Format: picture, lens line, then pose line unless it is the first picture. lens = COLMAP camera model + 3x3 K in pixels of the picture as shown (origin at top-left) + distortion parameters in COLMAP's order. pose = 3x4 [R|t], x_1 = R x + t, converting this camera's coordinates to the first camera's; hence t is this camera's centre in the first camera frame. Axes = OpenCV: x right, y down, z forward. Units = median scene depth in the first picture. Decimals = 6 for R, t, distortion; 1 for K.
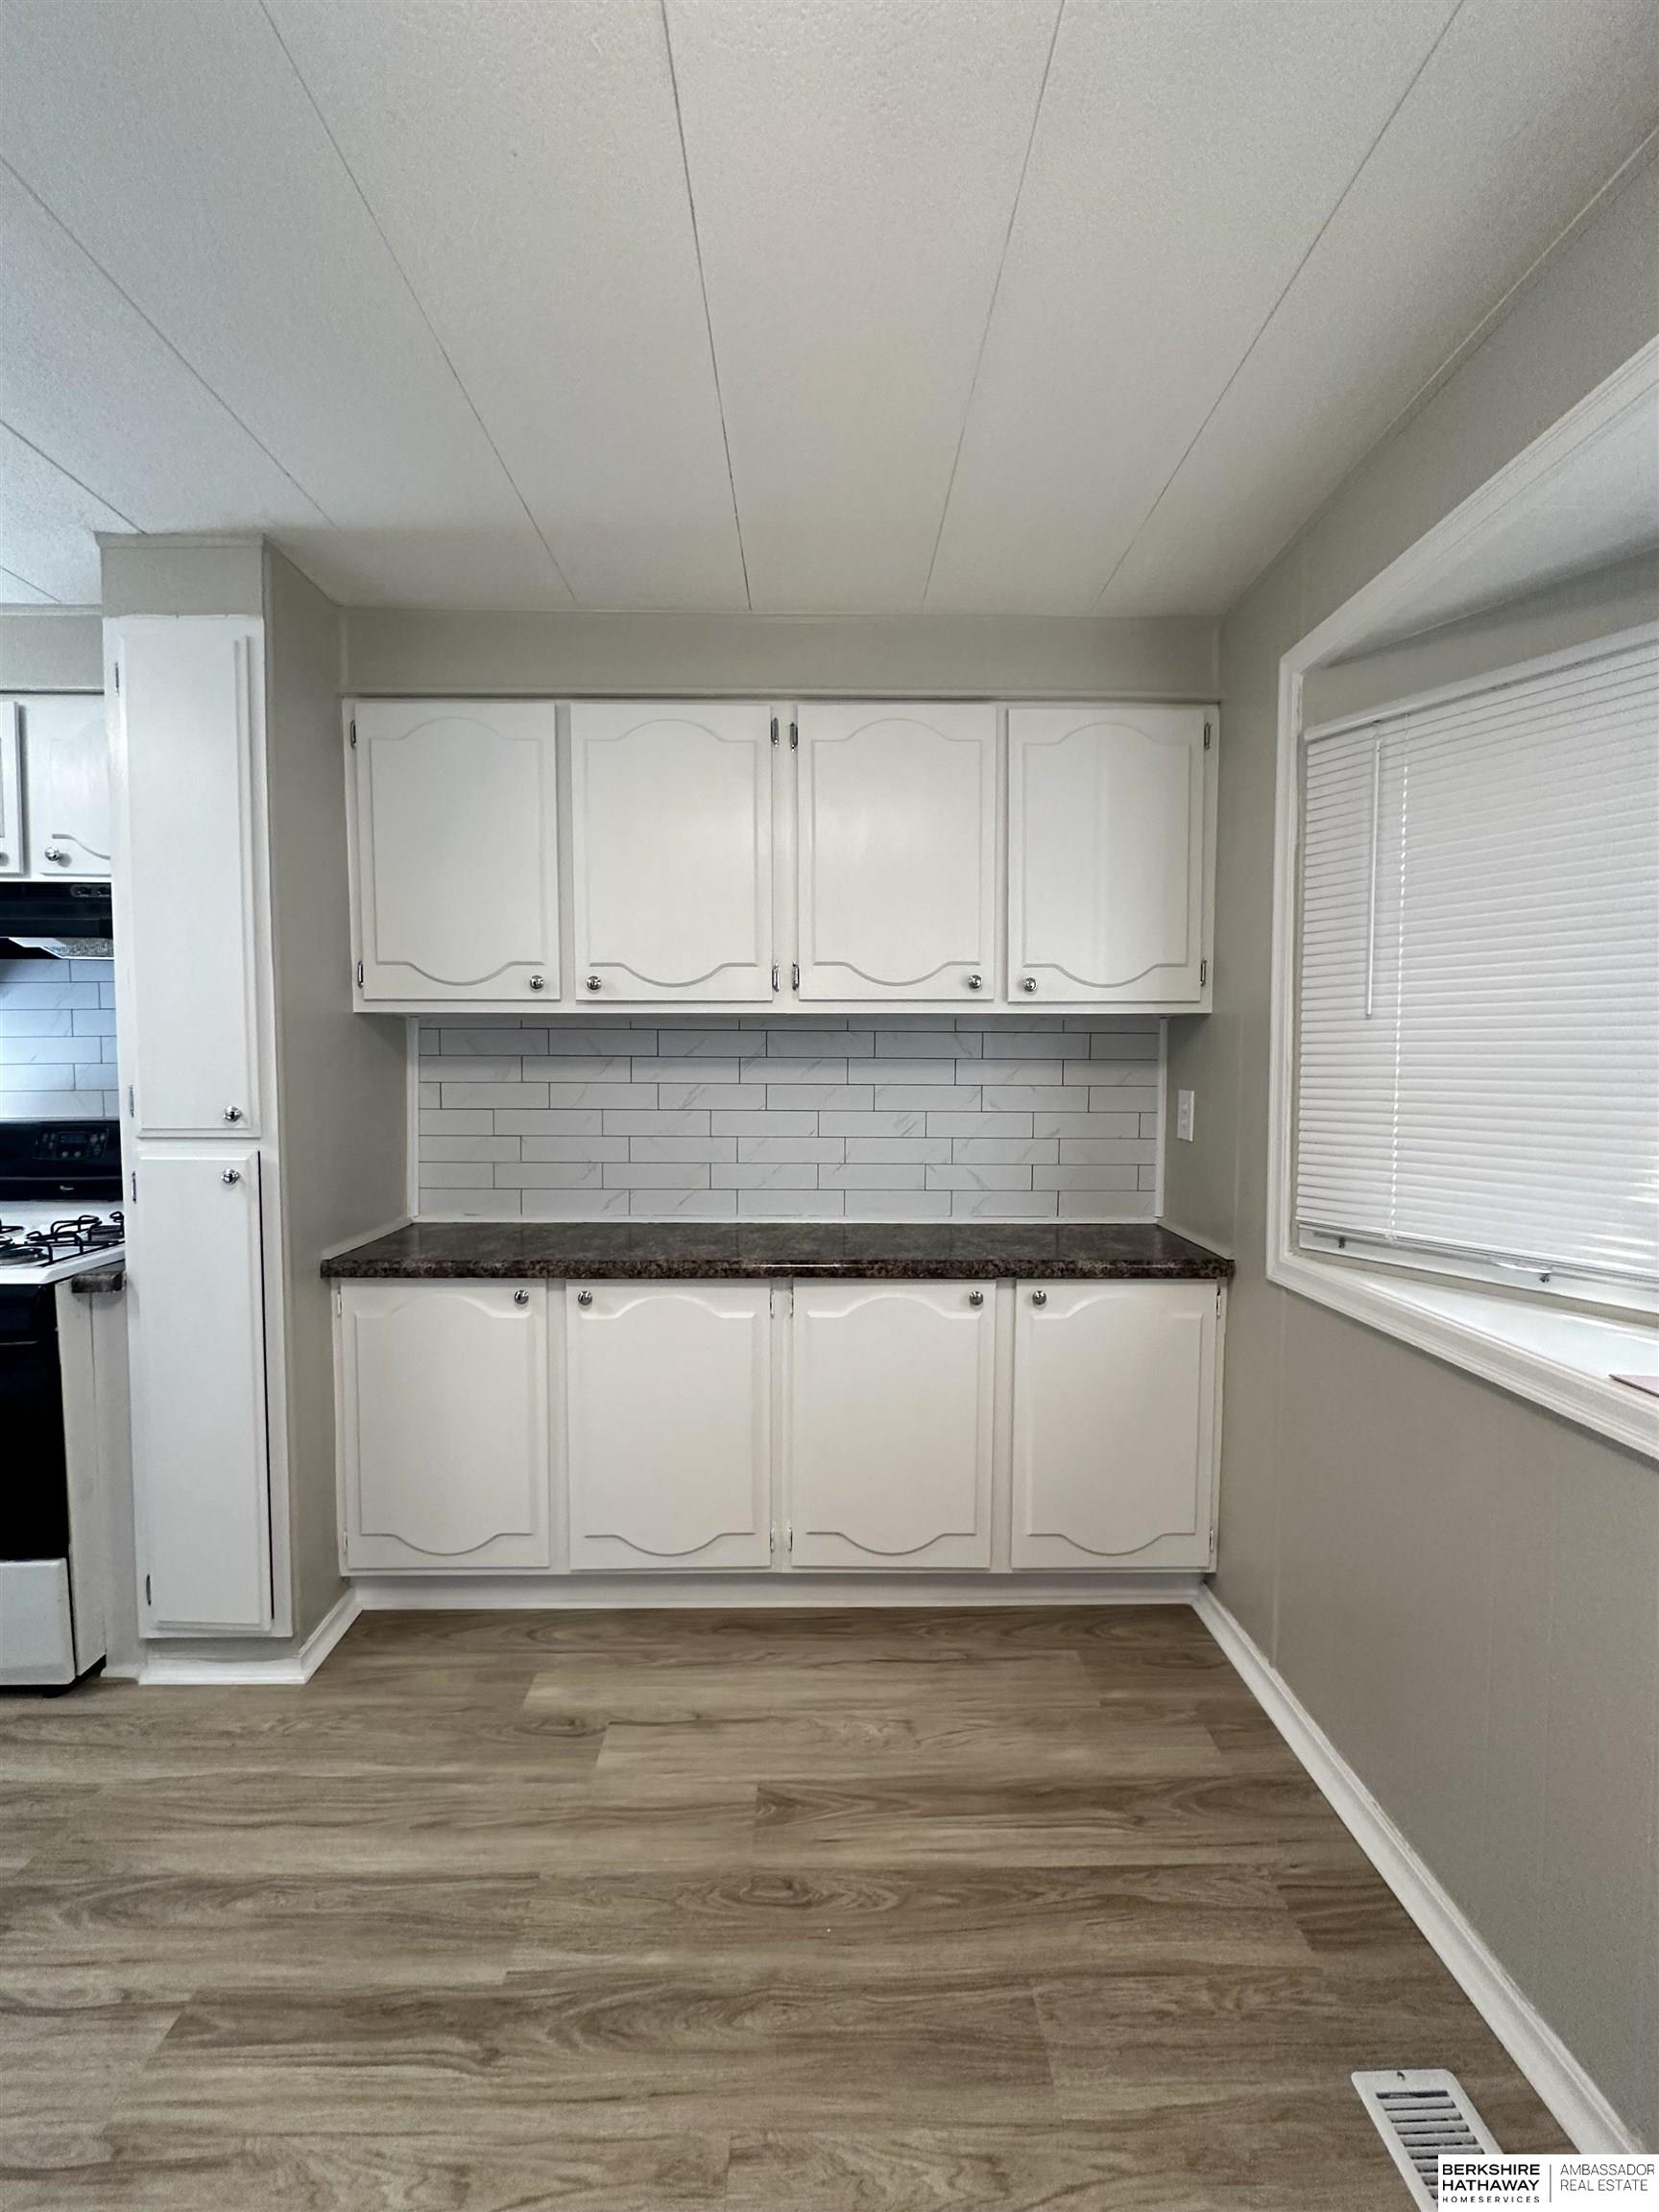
lens RADIAL K [[881.8, 0, 824.8], [0, 881.8, 1106.6], [0, 0, 1]] dist [0.000883, 0.000254]
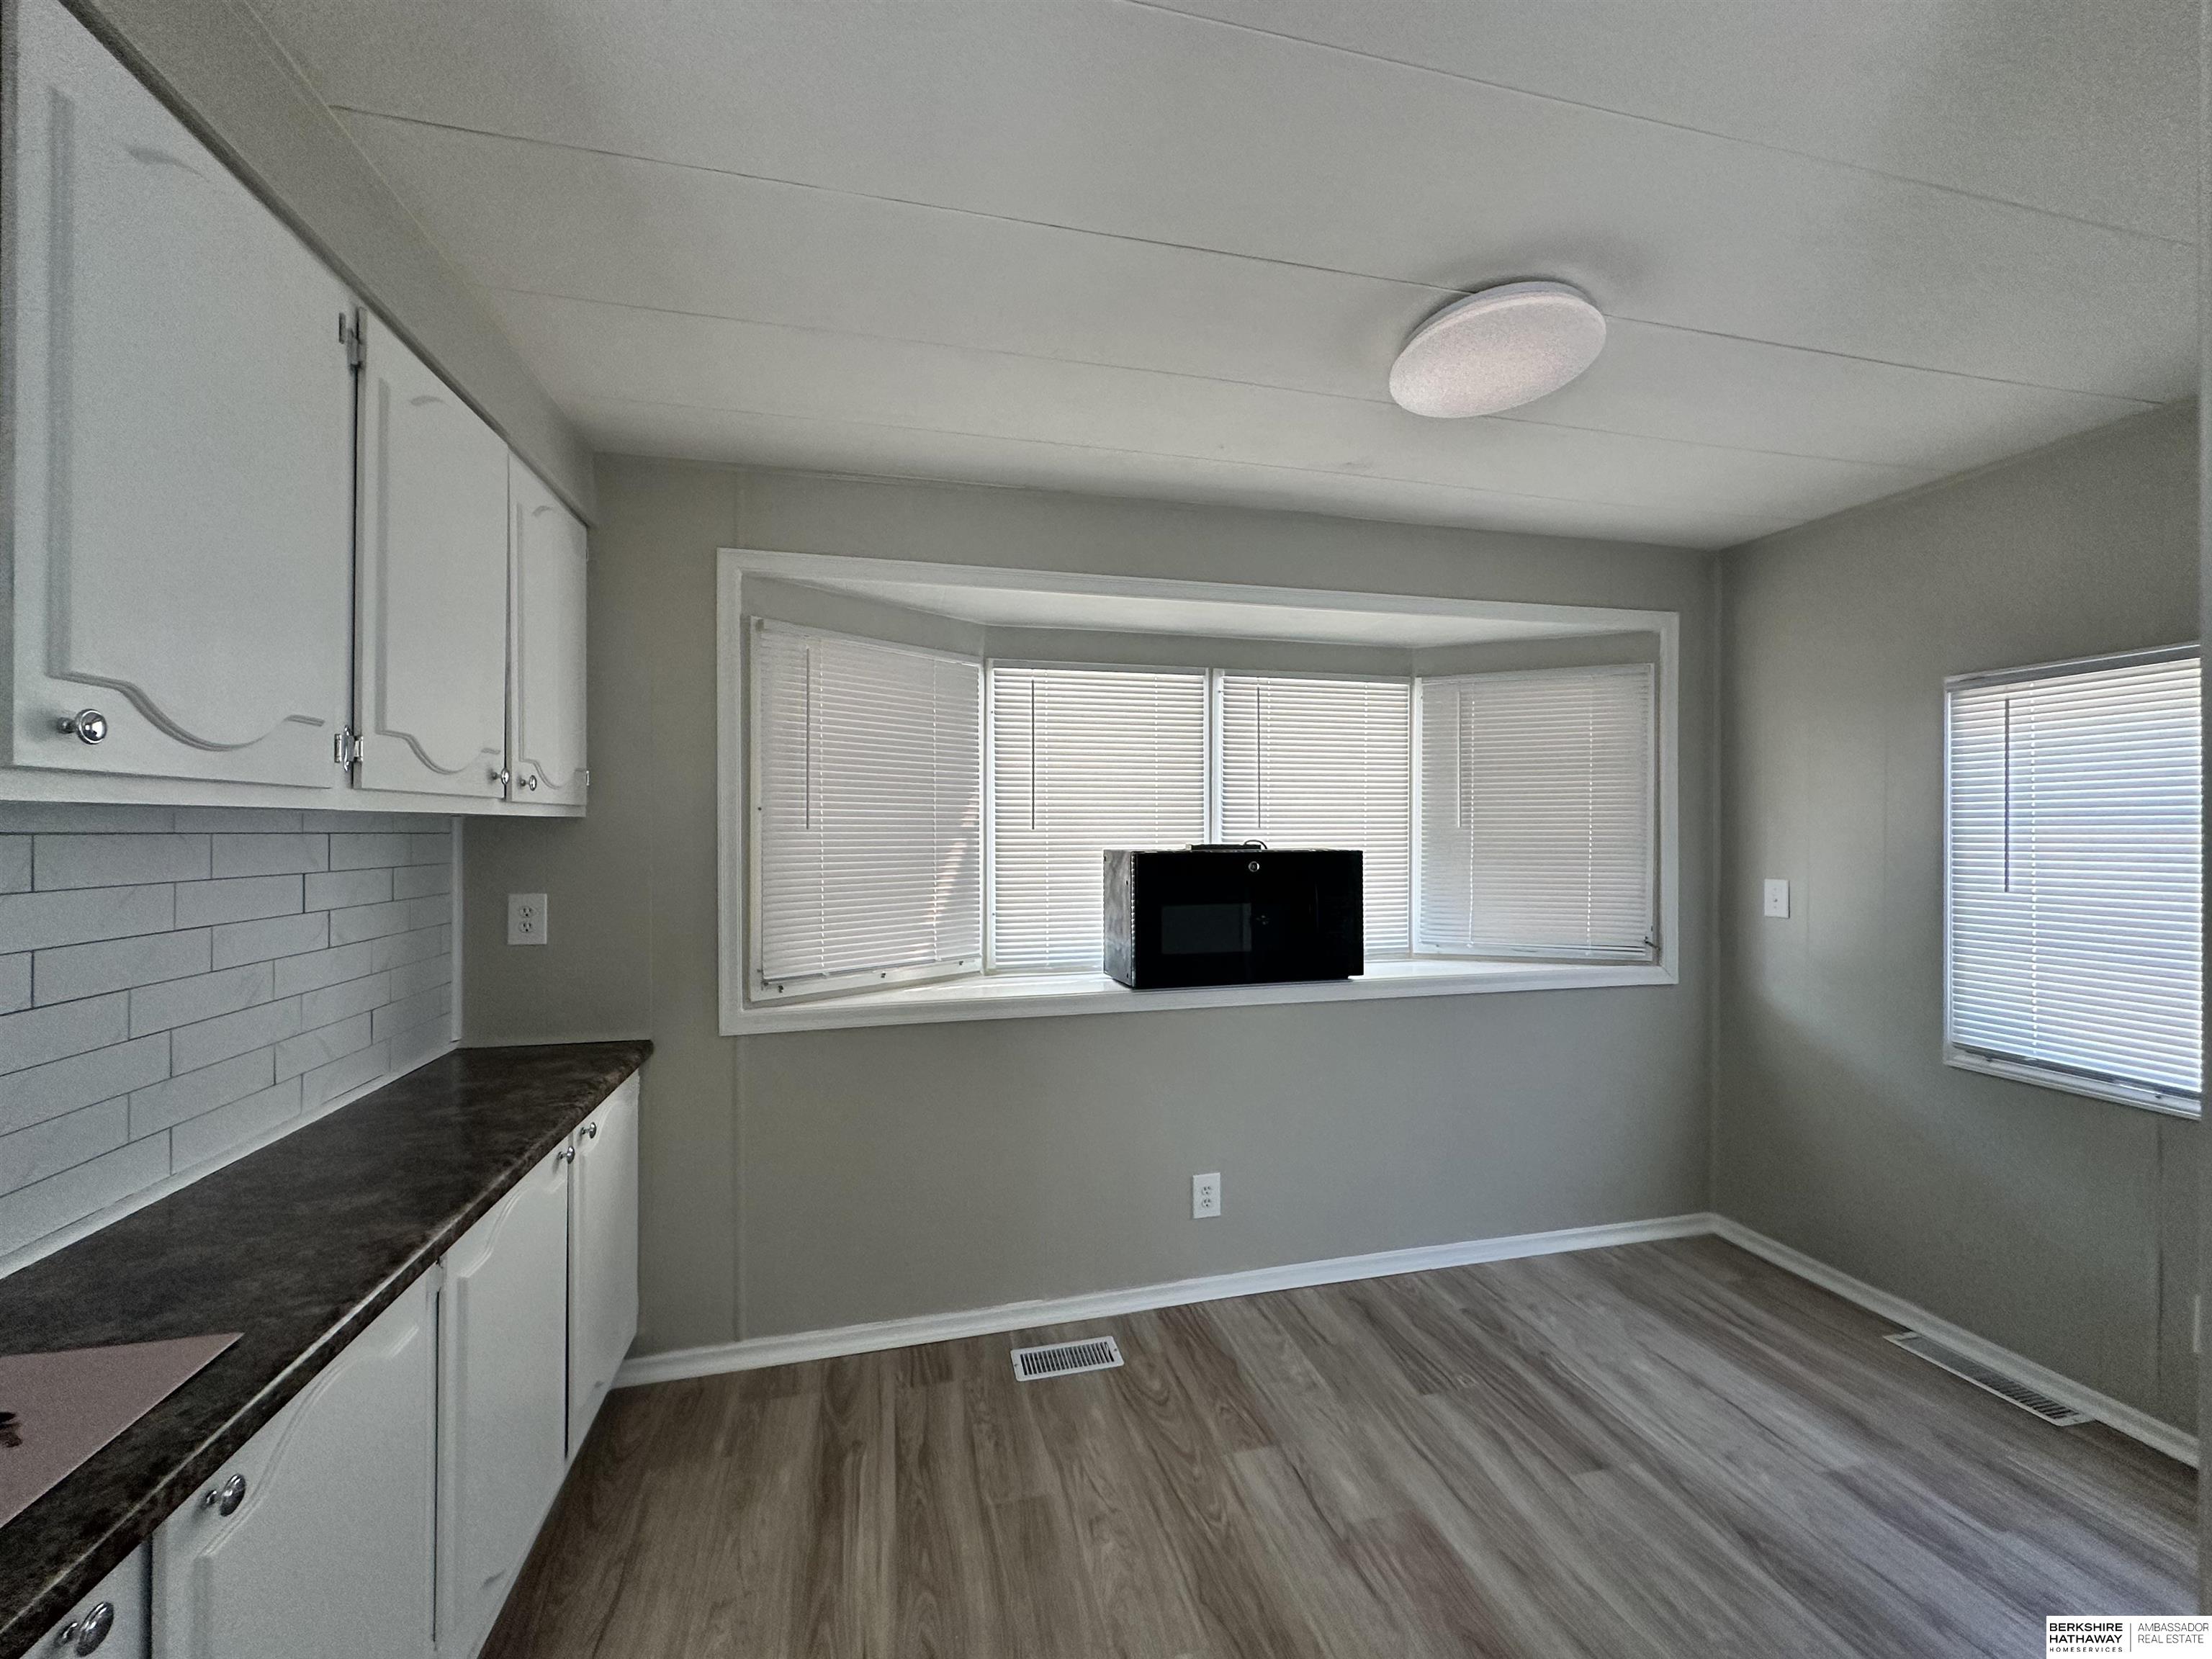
lens RADIAL K [[881.8, 0, 1106.1], [0, 881.8, 831.9], [0, 0, 1]] dist [0.000883, 0.000254]
pose [[-0.222627, -0.000253, 0.974904, -1.065586], [0.058596, 0.998189, 0.013640, -0.098908], [-0.973141, 0.060162, -0.222208, 0.931811]]
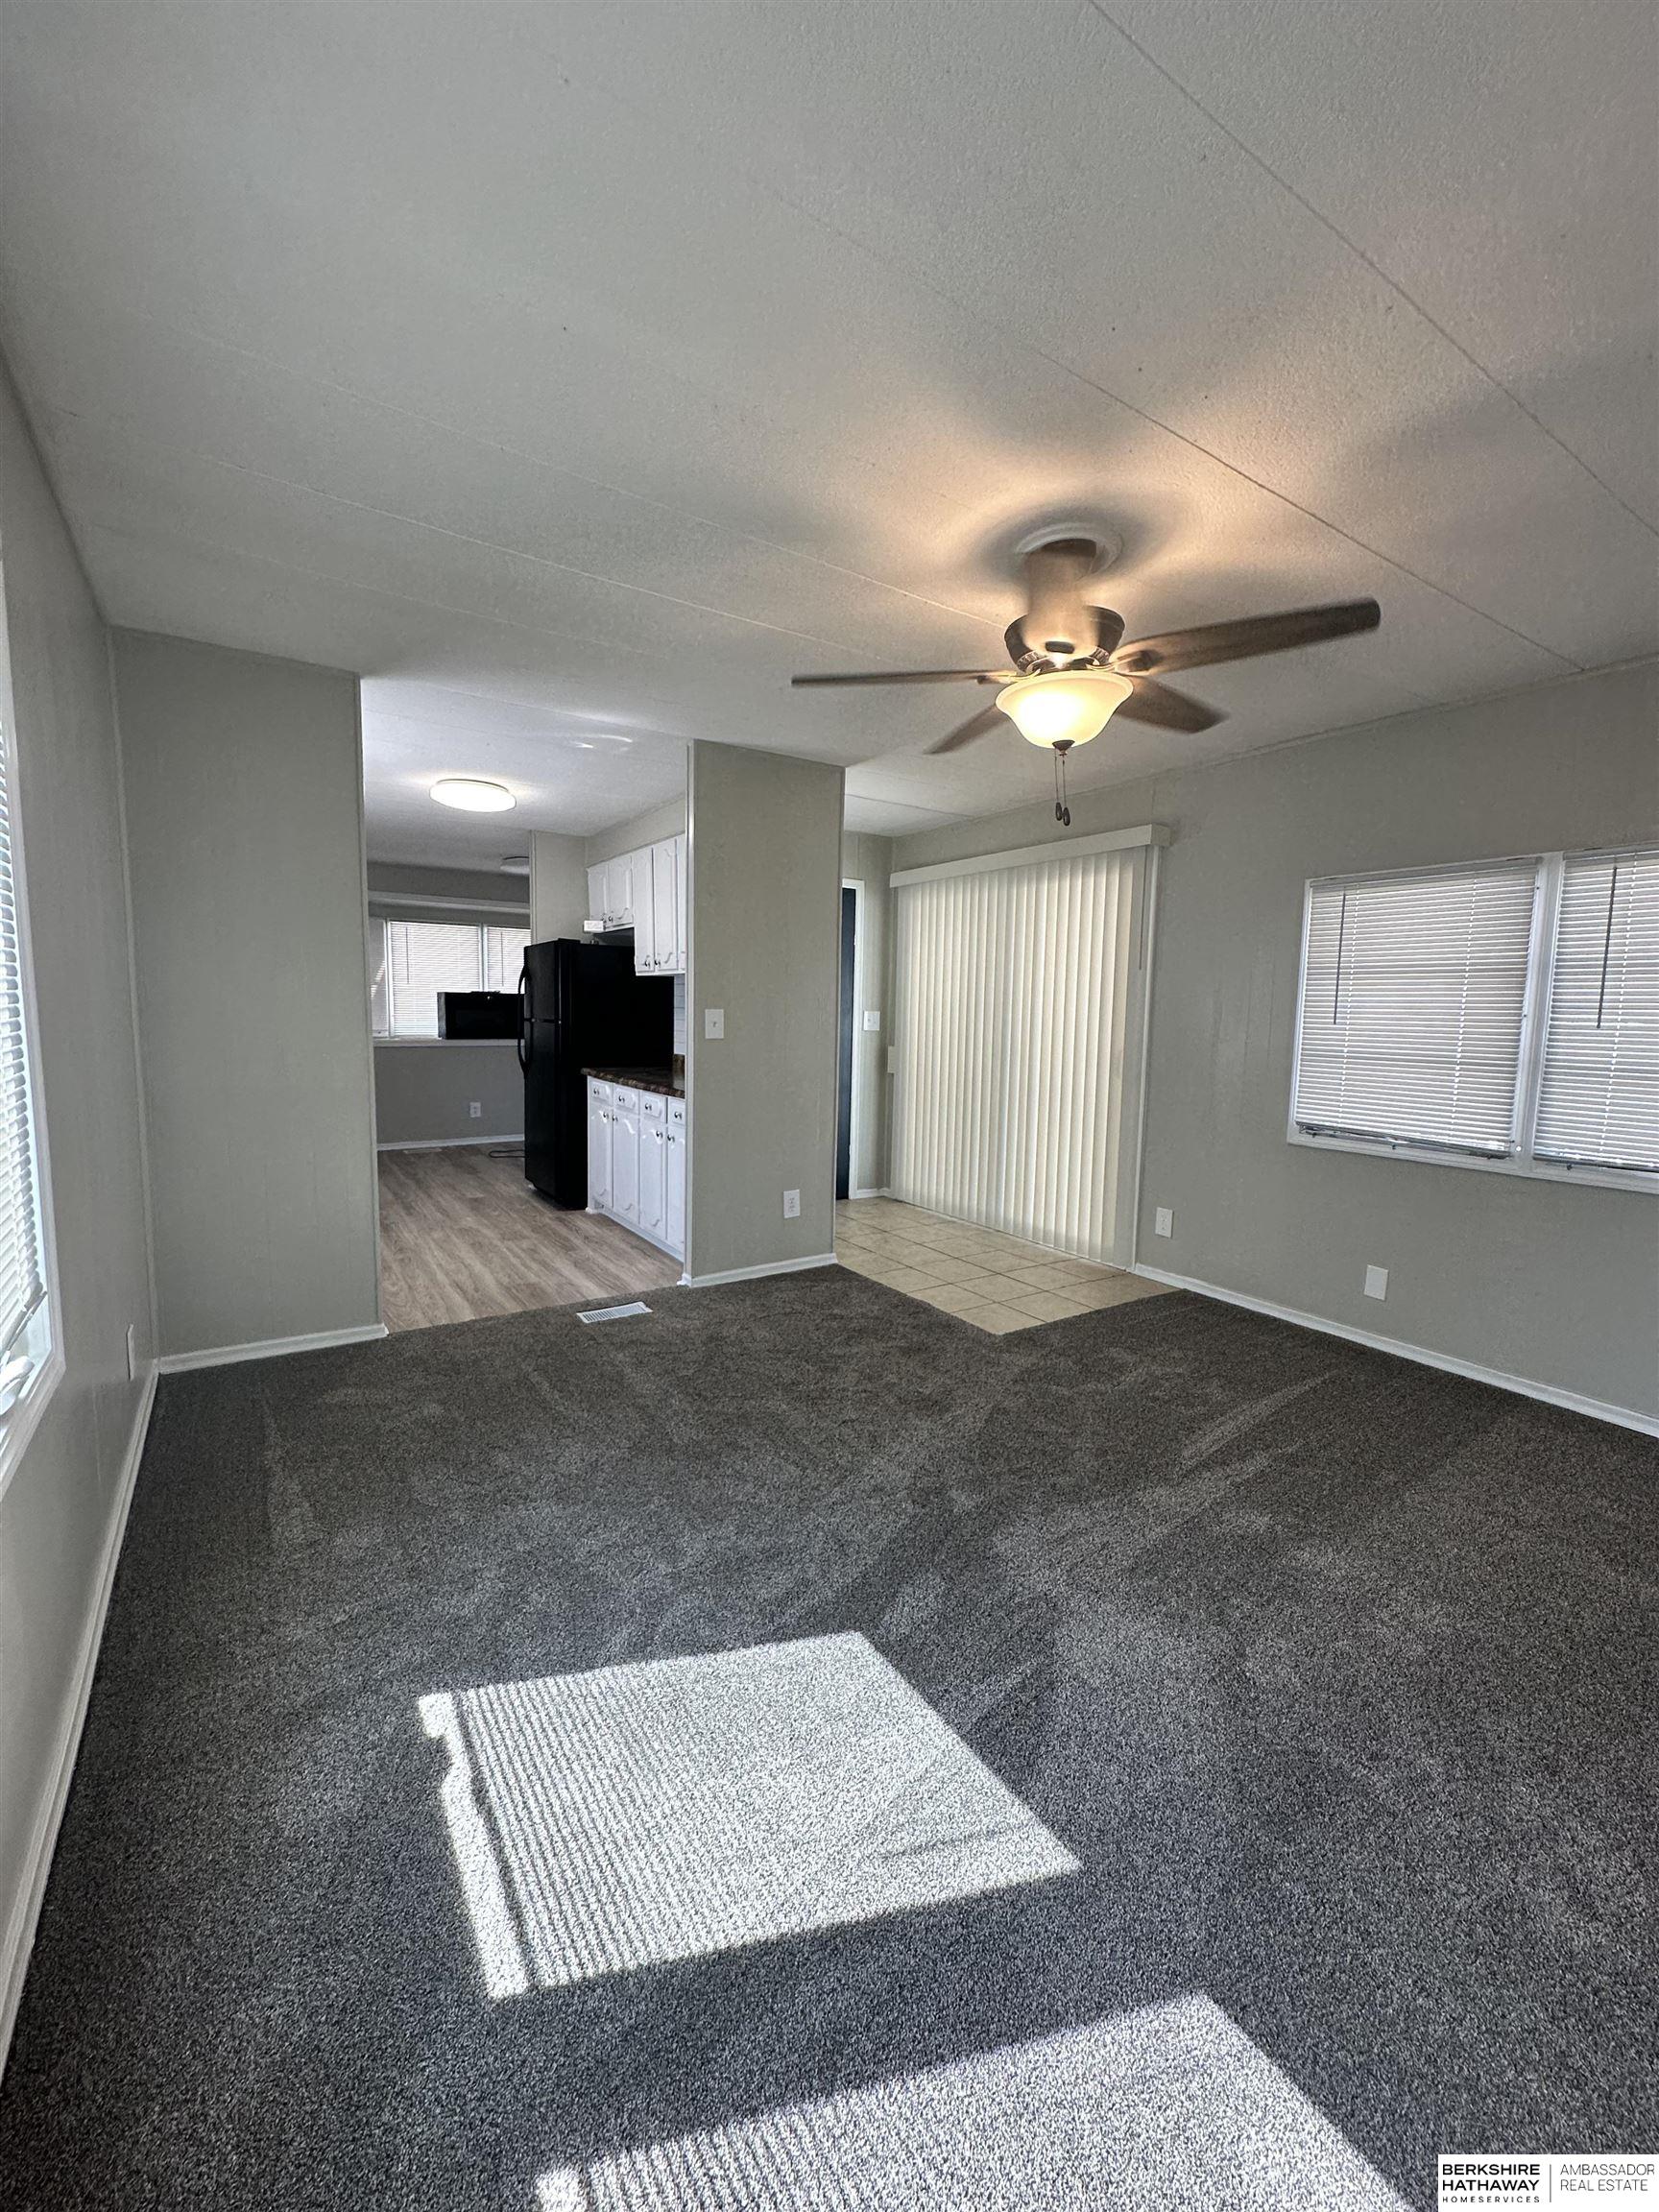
lens RADIAL K [[881.8, 0, 830.8], [0, 881.8, 1103.1], [0, 0, 1]] dist [0.000883, 0.000254]
pose [[-0.537713, -0.099899, 0.837189, -5.015012], [0.028238, 0.990265, 0.136301, -0.025430], [-0.842655, 0.096931, -0.529657, 1.389077]]
